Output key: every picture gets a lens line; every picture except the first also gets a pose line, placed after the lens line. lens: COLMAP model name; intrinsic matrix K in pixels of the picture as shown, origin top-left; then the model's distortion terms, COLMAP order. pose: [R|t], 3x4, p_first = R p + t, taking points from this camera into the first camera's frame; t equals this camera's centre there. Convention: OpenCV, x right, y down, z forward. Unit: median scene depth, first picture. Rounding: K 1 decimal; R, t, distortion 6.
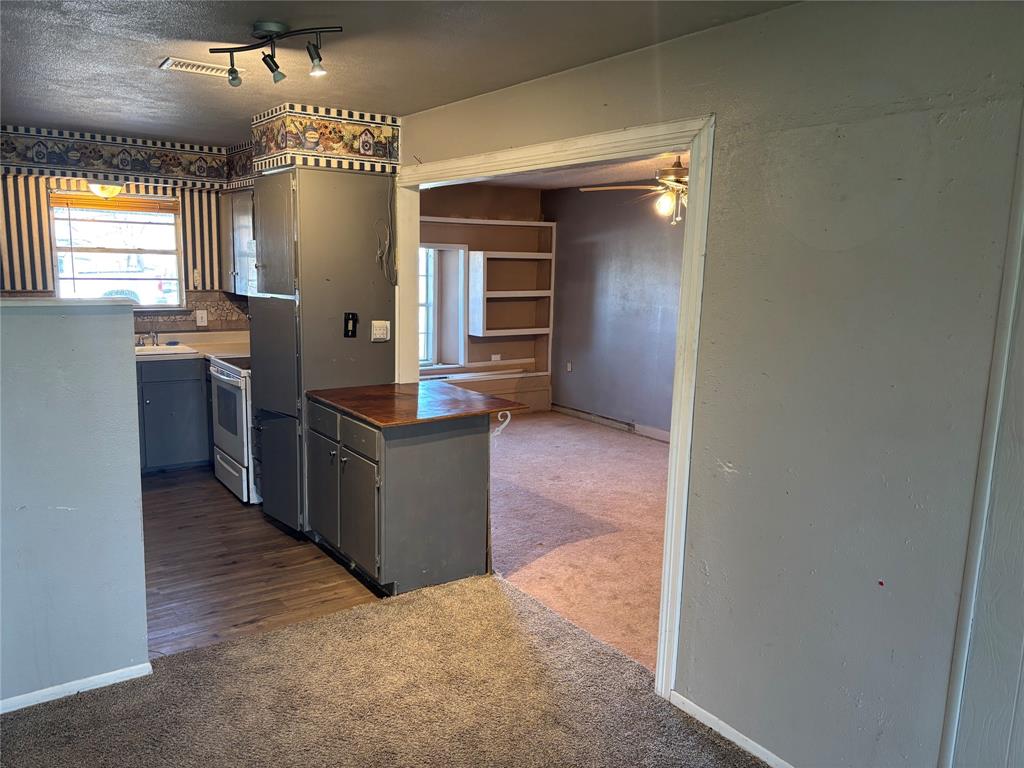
lens RADIAL K [[778.1, 0, 513.4], [0, 778.1, 385.7], [0, 0, 1]] dist [0.062730, -0.068089]
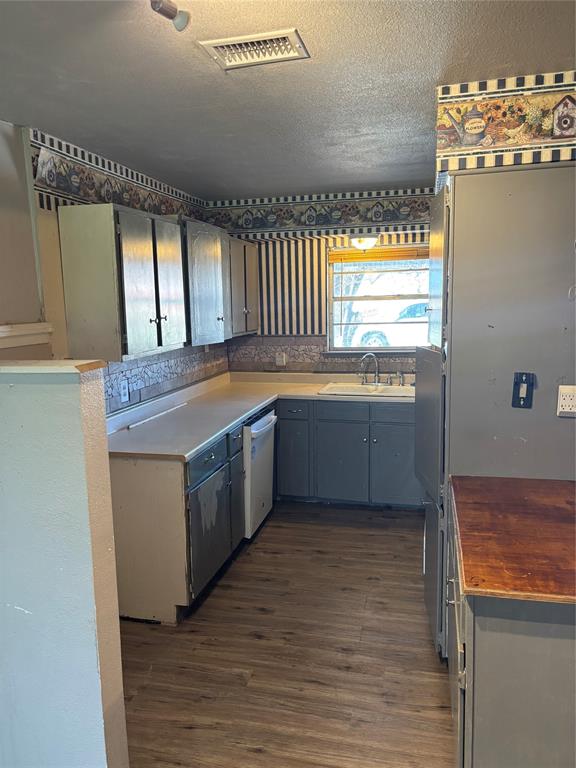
lens RADIAL K [[583.6, 0, 287.1], [0, 583.6, 386.7], [0, 0, 1]] dist [0.062730, -0.068089]
pose [[0.661700, 0.069889, -0.746504, 0.044349], [-0.078116, 0.996654, 0.024067, -0.079095], [0.745688, 0.042389, 0.664946, 0.507445]]
